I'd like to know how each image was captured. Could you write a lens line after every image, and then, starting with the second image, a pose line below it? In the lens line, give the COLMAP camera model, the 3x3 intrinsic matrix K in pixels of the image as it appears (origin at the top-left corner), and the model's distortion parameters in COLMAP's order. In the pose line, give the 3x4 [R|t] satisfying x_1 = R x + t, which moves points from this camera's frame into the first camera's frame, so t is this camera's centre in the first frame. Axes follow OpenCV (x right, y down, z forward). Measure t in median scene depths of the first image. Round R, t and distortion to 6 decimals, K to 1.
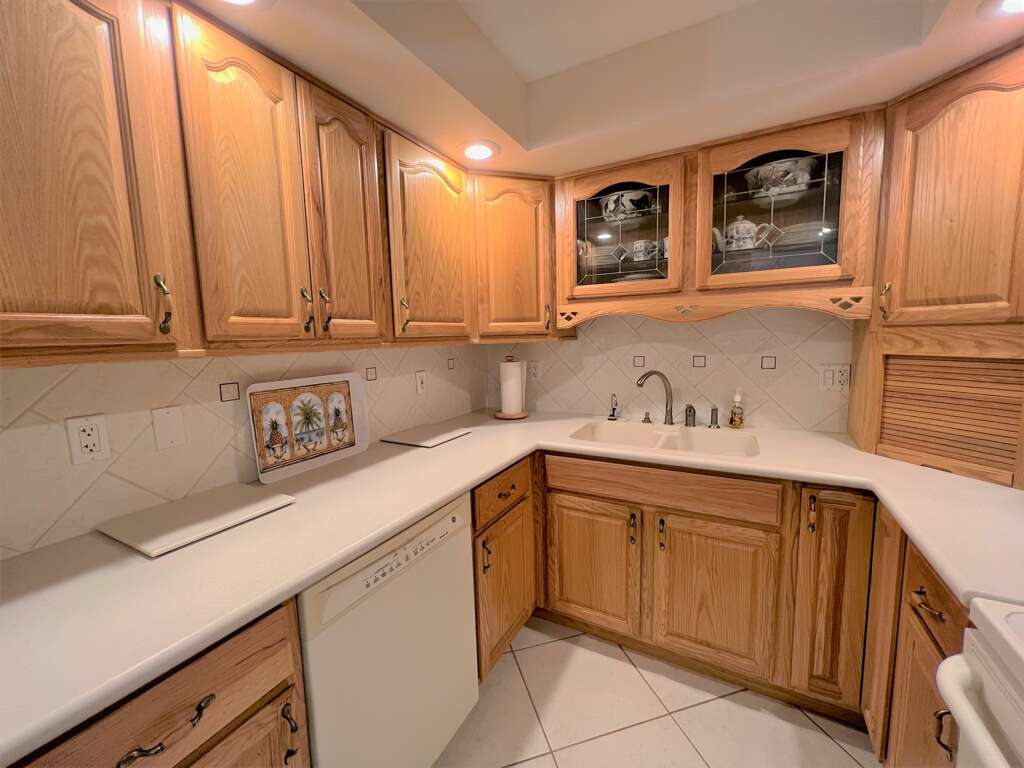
lens RADIAL K [[410.1, 0, 508.8], [0, 410.1, 380.4], [0, 0, 1]] dist [-0.002776, 0.000534]
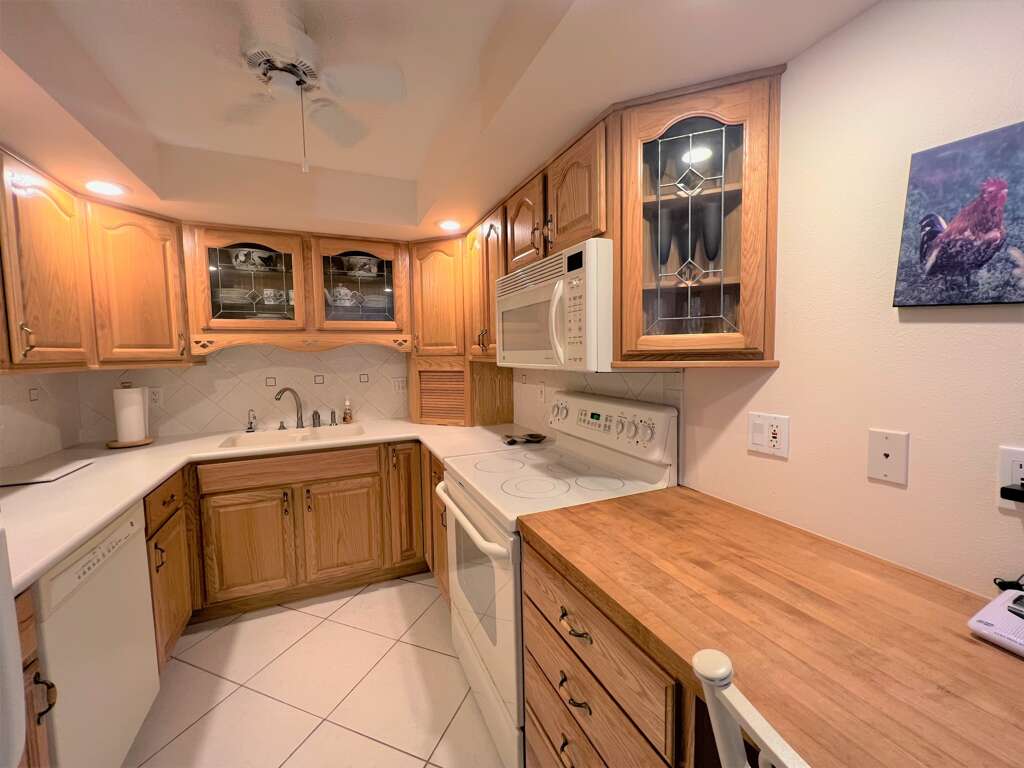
lens RADIAL K [[410.1, 0, 508.8], [0, 410.1, 380.4], [0, 0, 1]] dist [-0.002776, 0.000534]
pose [[0.603565, -0.039774, 0.796321, -0.294739], [0.088734, 0.995901, -0.017513, 0.044016], [-0.792361, 0.081231, 0.604620, -0.404796]]
